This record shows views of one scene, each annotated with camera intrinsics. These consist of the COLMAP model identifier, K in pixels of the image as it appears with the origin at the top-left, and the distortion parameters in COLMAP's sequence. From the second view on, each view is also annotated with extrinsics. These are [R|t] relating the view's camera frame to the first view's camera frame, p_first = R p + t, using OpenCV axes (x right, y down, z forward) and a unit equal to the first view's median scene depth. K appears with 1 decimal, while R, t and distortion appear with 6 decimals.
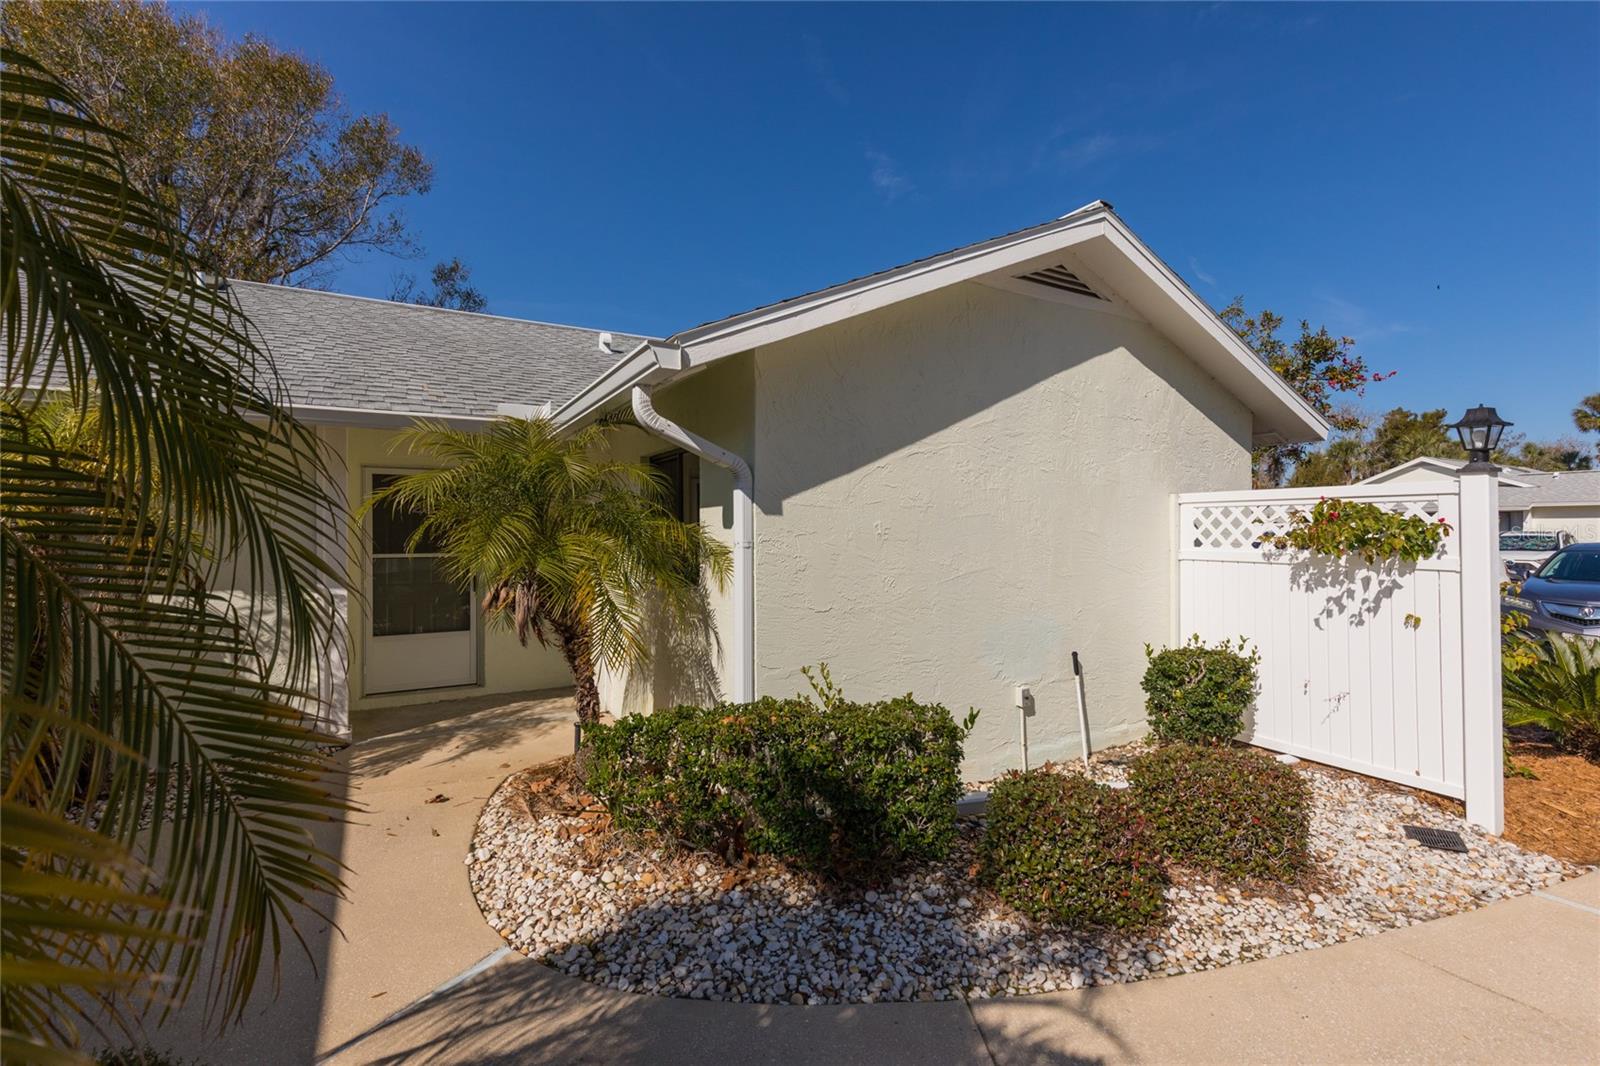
lens RADIAL K [[681.1, 0, 805.0], [0, 681.1, 528.1], [0, 0, 1]] dist [0.005282, 0.000066]
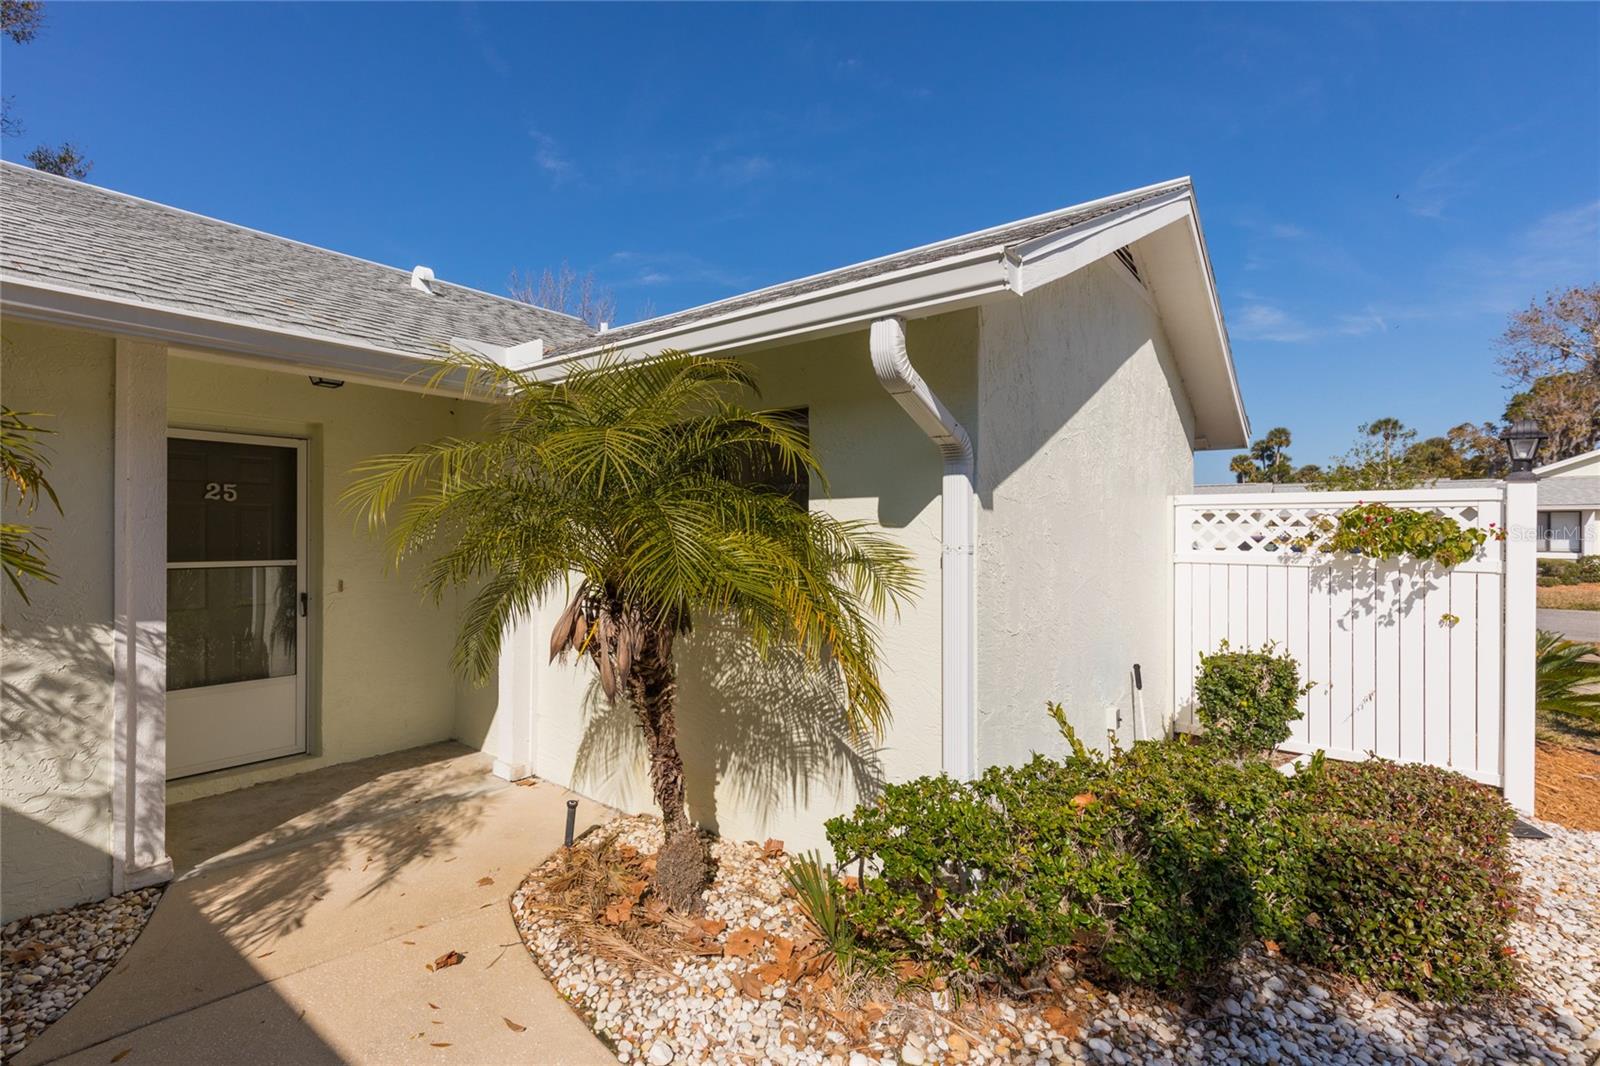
lens RADIAL K [[734.3, 0, 792.9], [0, 734.3, 523.2], [0, 0, 1]] dist [0.001700, 0.000388]
pose [[0.946357, 0.011222, 0.322927, -0.406697], [-0.008972, 0.999924, -0.008457, 0.004586], [-0.322997, 0.005106, 0.946386, 0.236433]]
